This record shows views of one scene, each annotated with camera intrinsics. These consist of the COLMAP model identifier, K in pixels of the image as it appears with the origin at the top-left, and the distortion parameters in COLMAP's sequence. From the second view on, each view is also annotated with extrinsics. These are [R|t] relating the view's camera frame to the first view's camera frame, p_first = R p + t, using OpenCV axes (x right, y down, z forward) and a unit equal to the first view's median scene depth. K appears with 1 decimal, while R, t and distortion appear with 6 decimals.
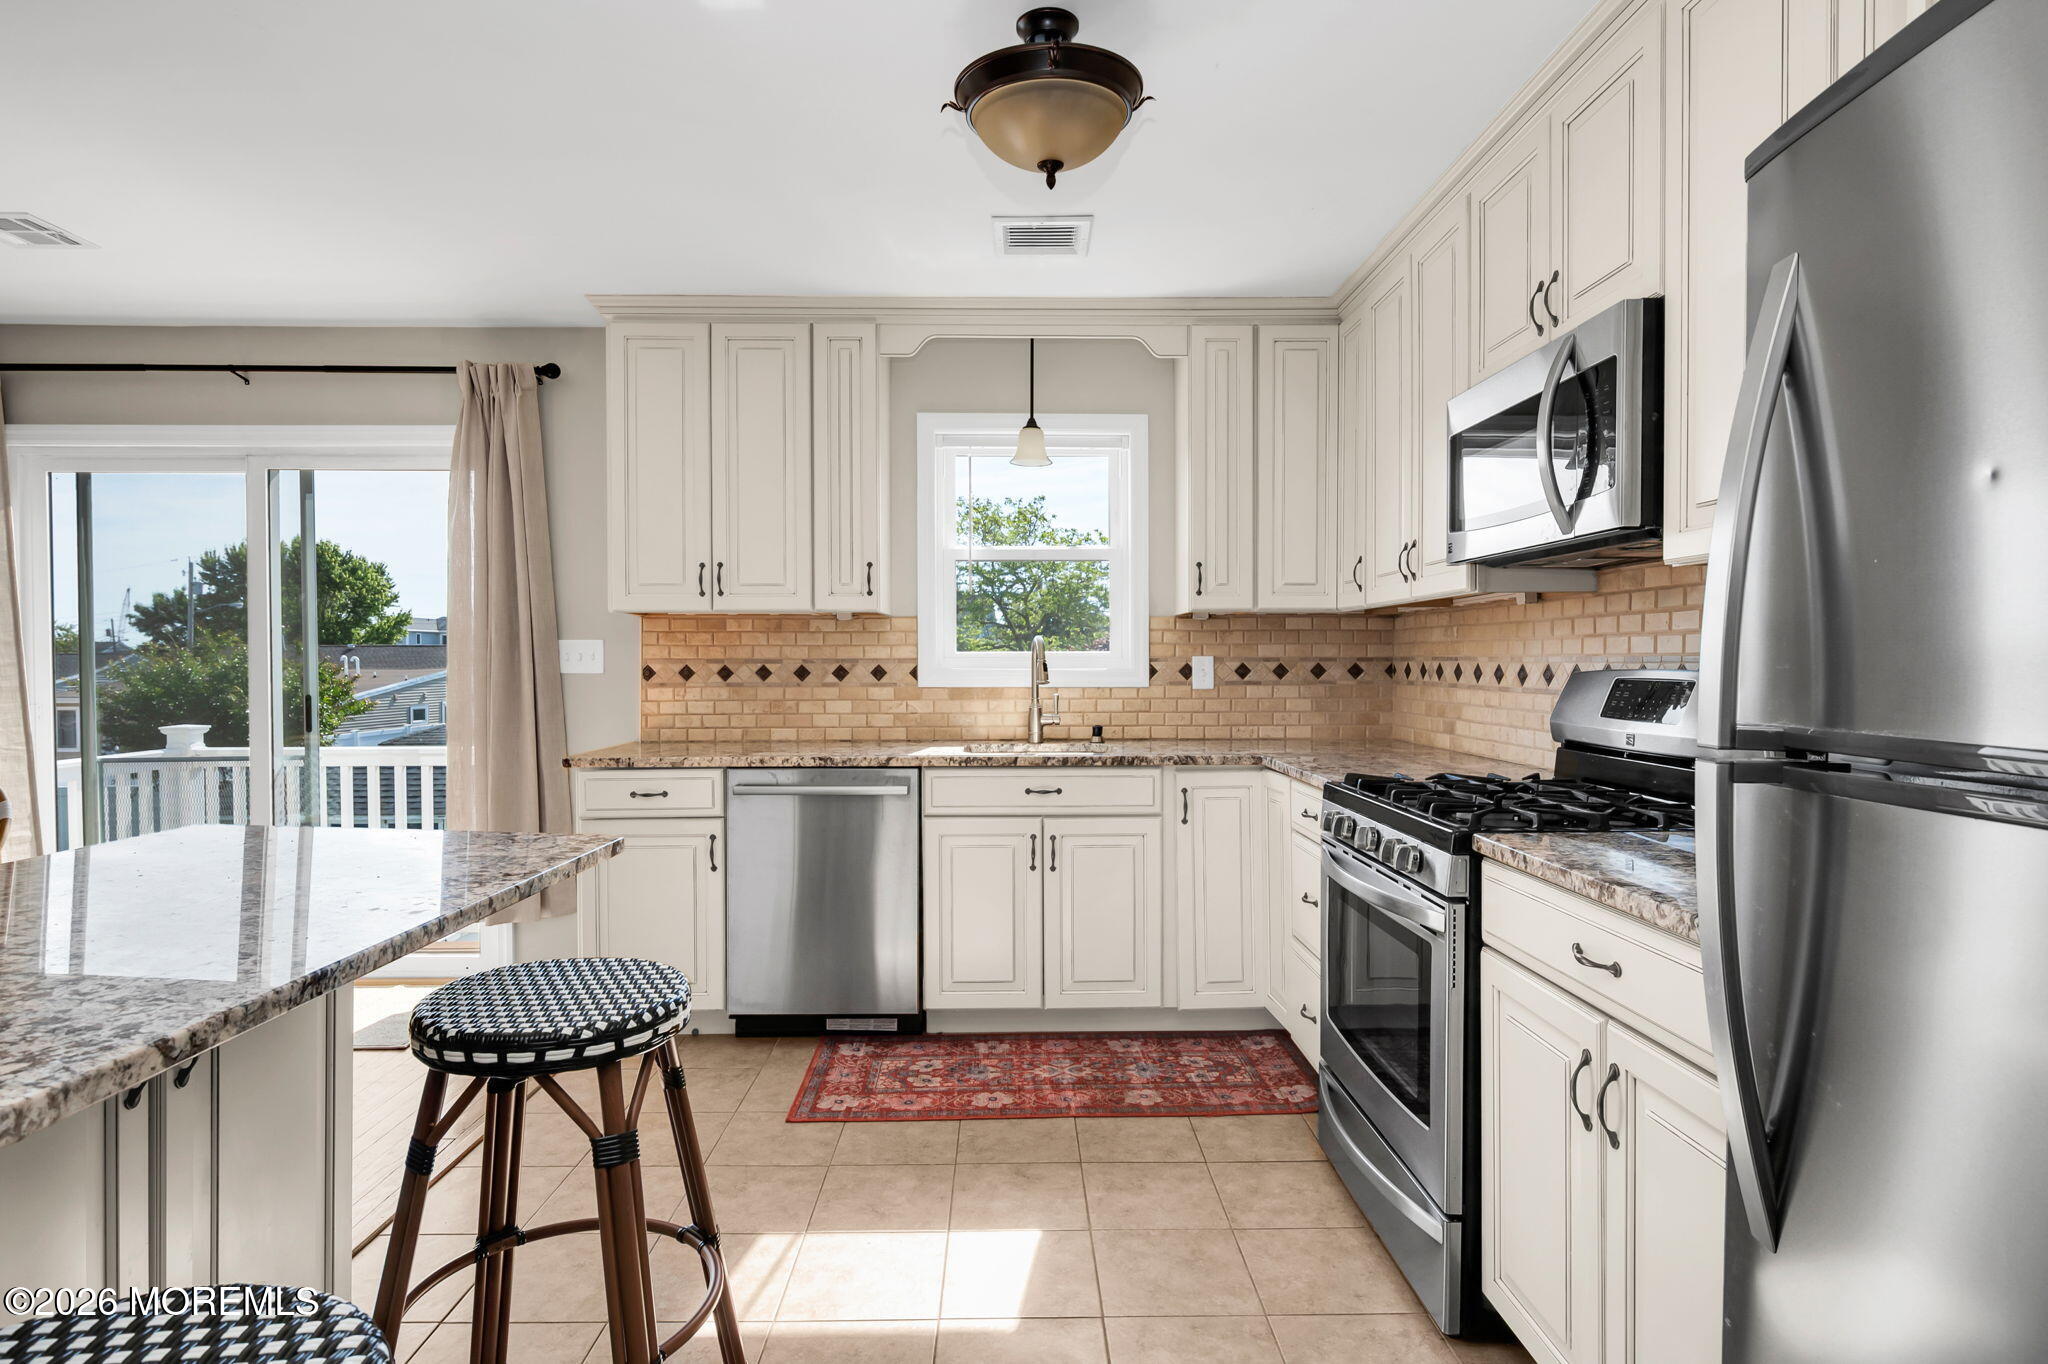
lens RADIAL K [[1082.3, 0, 1028.6], [0, 1082.3, 675.9], [0, 0, 1]] dist [0.001619, -0.000445]
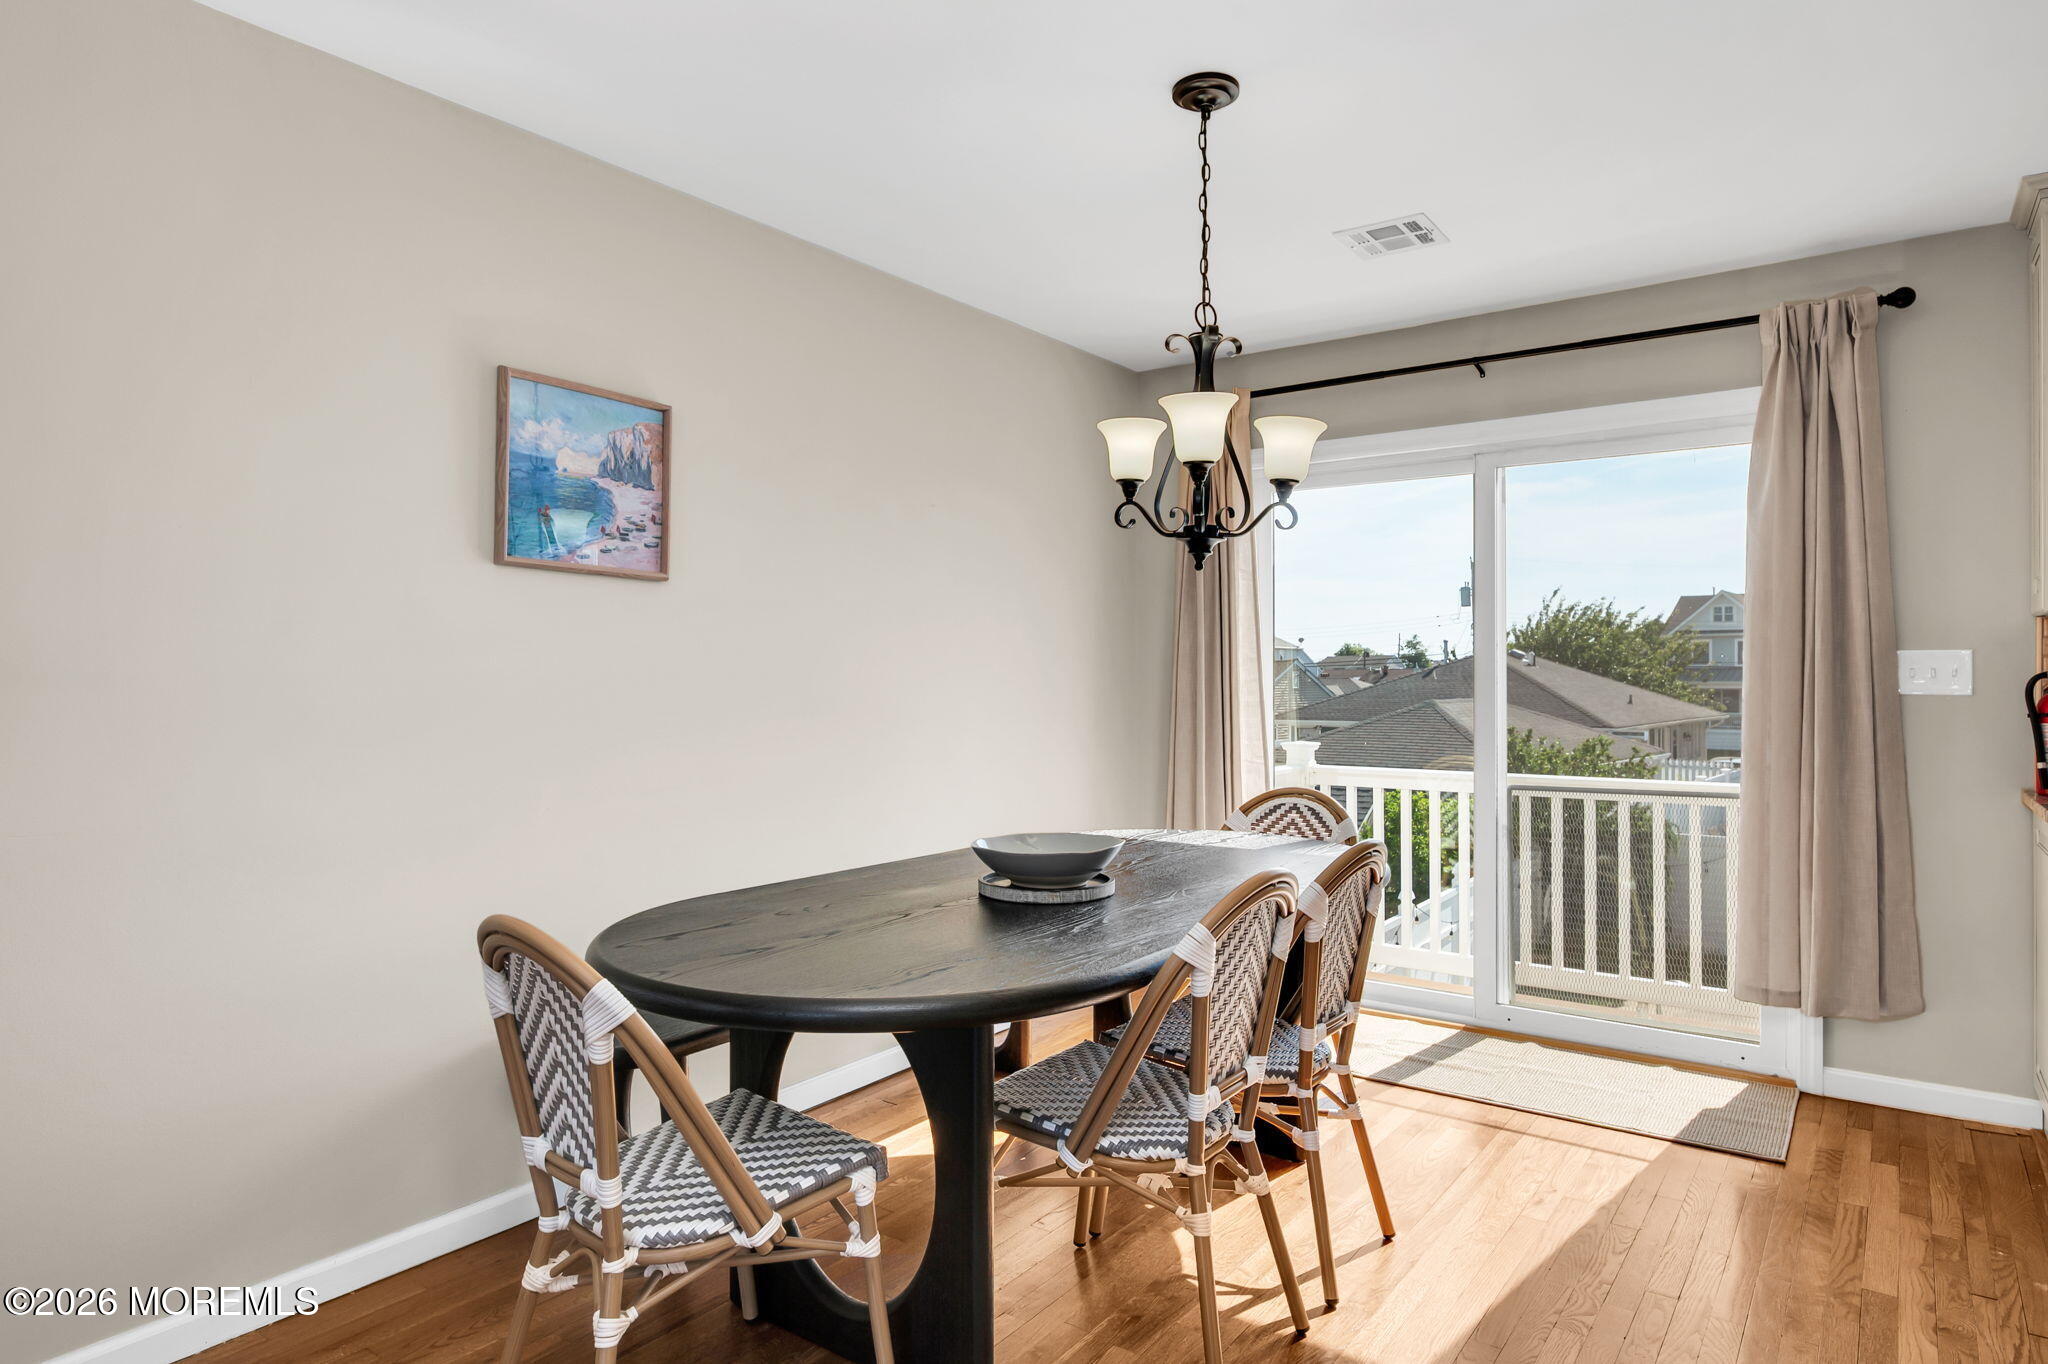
lens RADIAL K [[1189.9, 0, 1027.9], [0, 1189.9, 677.9], [0, 0, 1]] dist [0.000017, 0.000409]
pose [[0.796850, 0.002512, -0.604172, -0.426116], [-0.010333, 0.999902, -0.009471, 0.000122], [0.604089, 0.013790, 0.796797, -0.034829]]
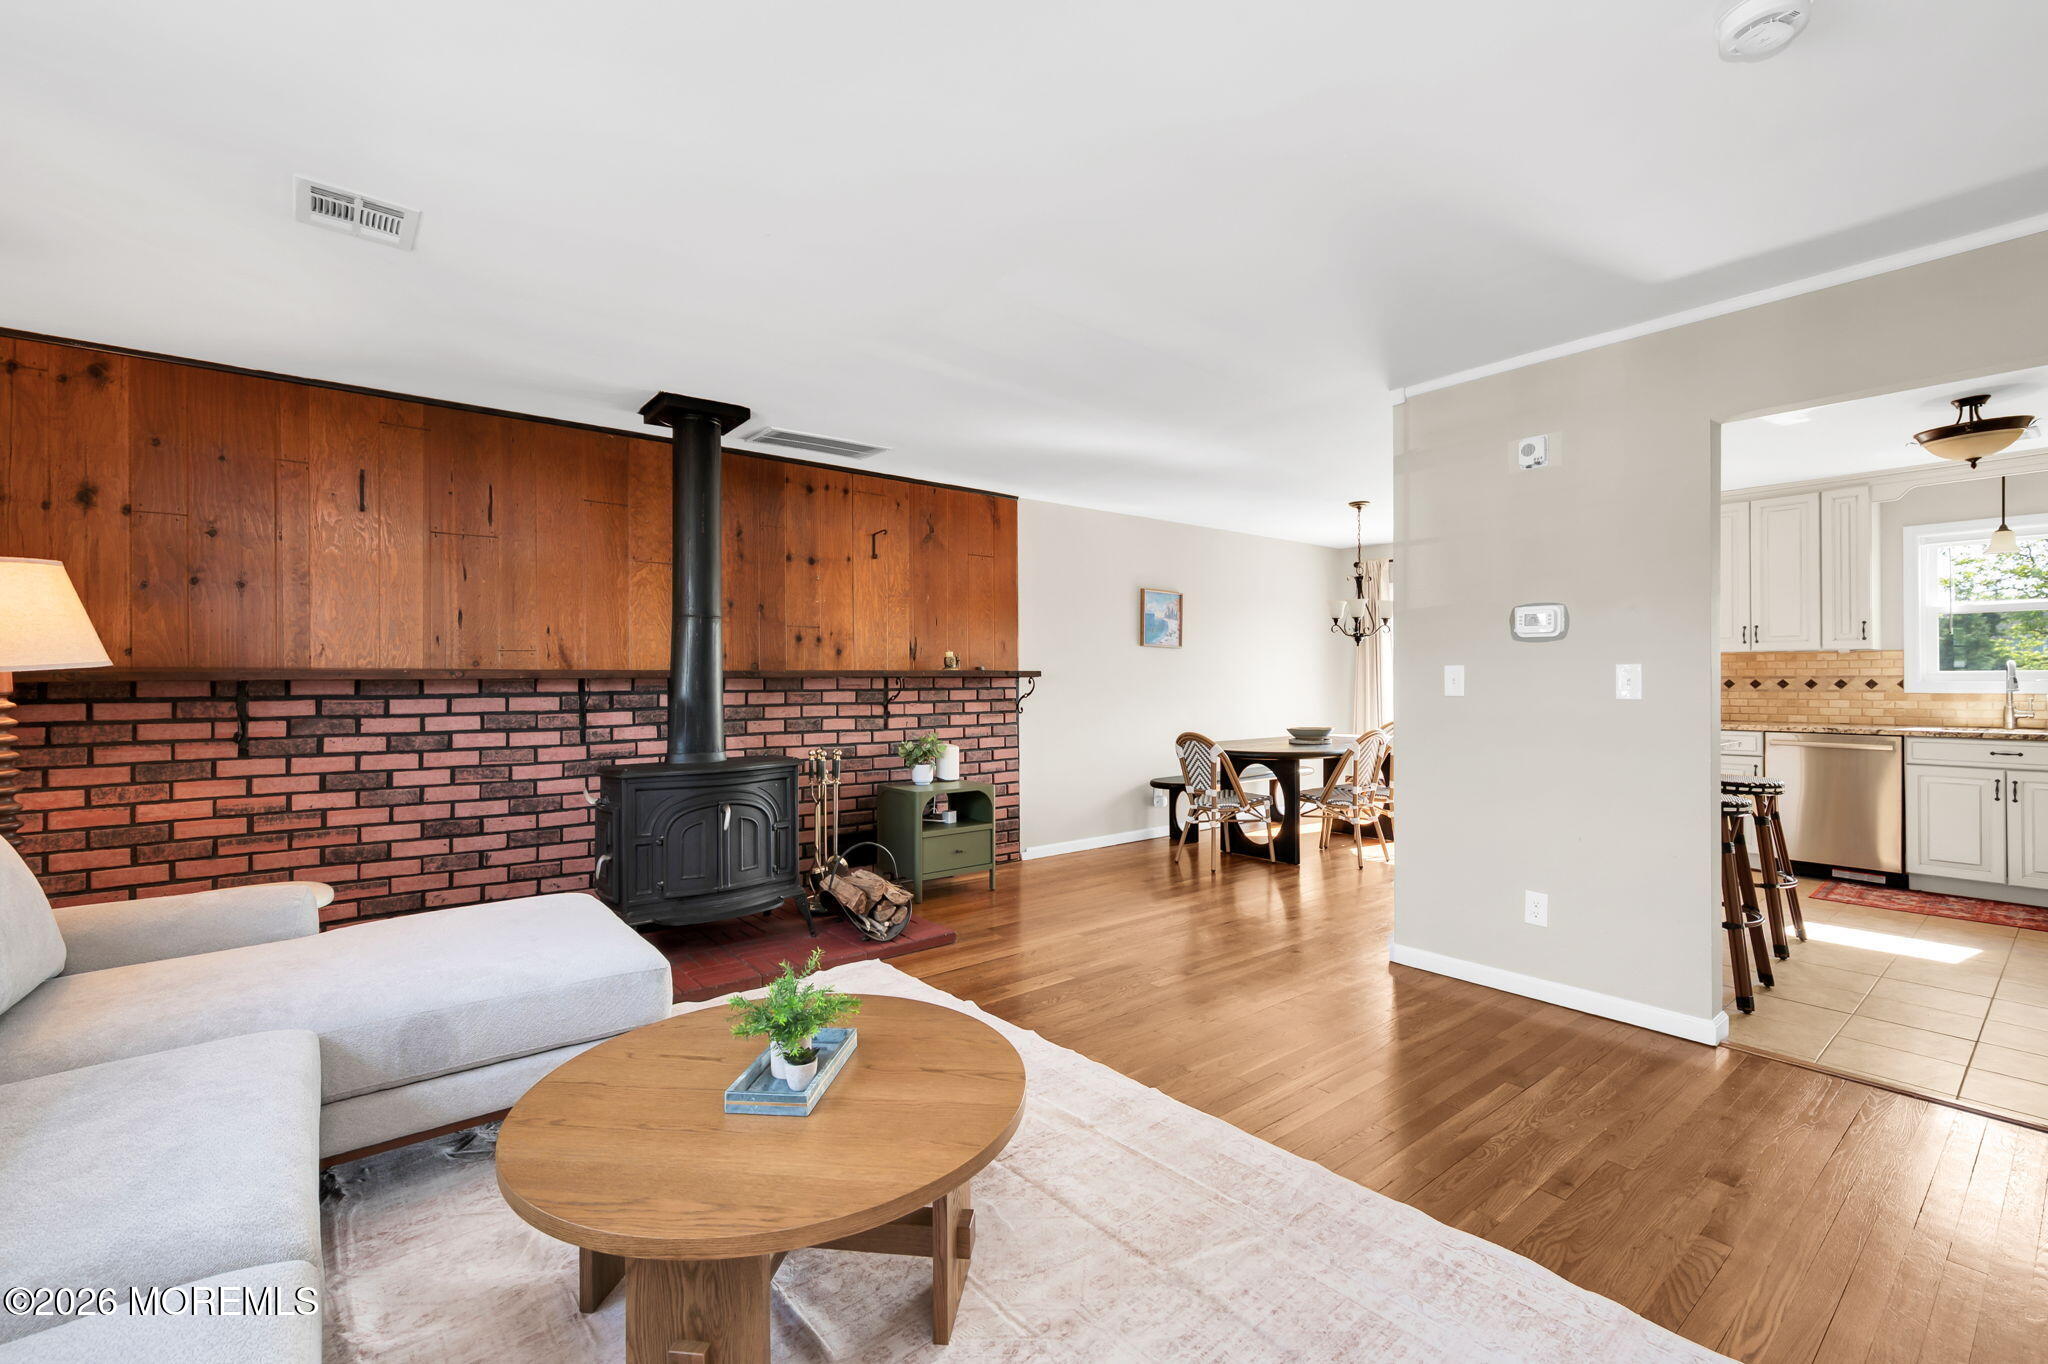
lens RADIAL K [[882.6, 0, 1015.4], [0, 882.6, 676.4], [0, 0, 1]] dist [0.001103, -0.000467]
pose [[0.613773, -0.003724, -0.789474, 0.133514], [-0.009465, 0.999882, -0.012075, 0.014892], [0.789426, 0.014884, 0.613666, -0.927063]]
